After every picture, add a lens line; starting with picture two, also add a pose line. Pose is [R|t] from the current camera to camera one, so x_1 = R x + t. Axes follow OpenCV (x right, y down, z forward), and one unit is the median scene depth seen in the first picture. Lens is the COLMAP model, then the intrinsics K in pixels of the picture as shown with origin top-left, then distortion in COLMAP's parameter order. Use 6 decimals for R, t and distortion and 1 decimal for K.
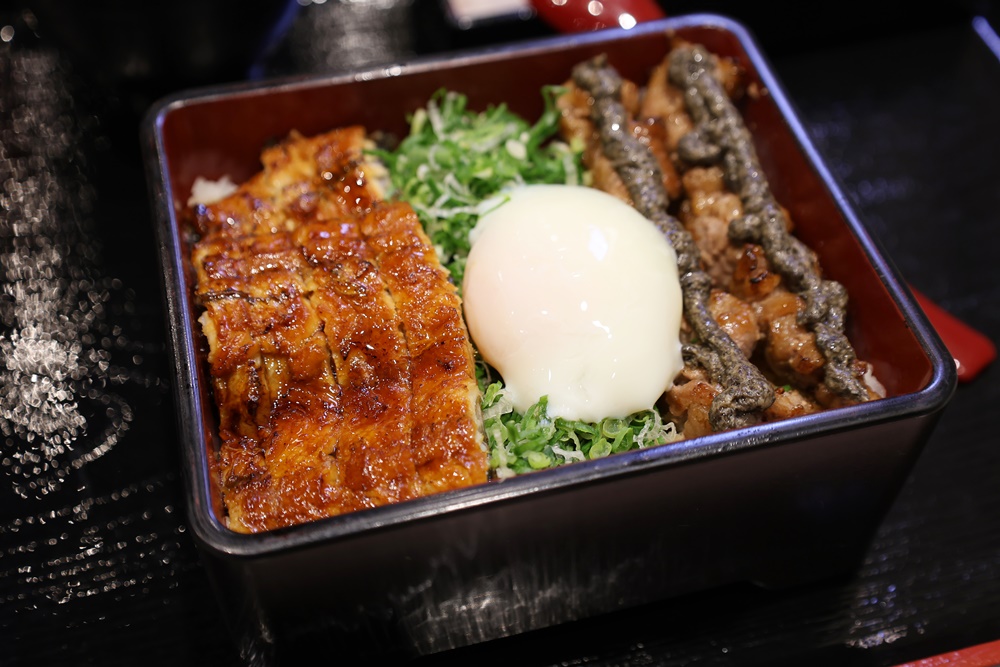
lens RADIAL K [[1247.1, 0, 501.4], [0, 1247.1, 332.5], [0, 0, 1]] dist [0.030384, 0.000000]
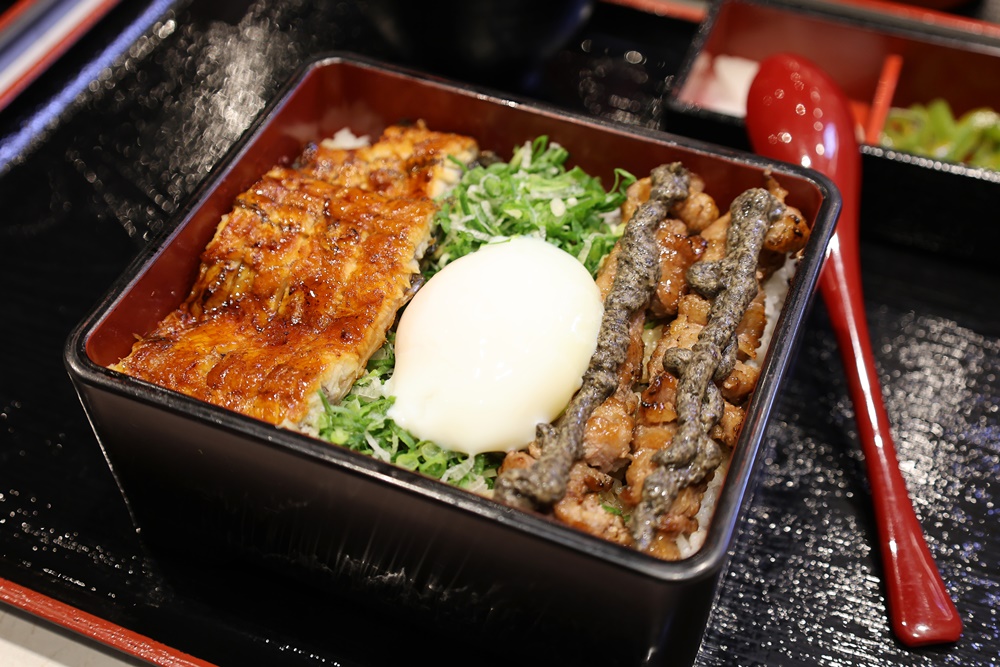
lens RADIAL K [[1247.1, 0, 499.1], [0, 1247.1, 333.6], [0, 0, 1]] dist [0.030384, 0.000000]
pose [[0.798217, 0.435636, -0.416017, 0.505508], [-0.455465, 0.888462, 0.056456, -0.095851], [0.394209, 0.144417, 0.907603, 0.025138]]
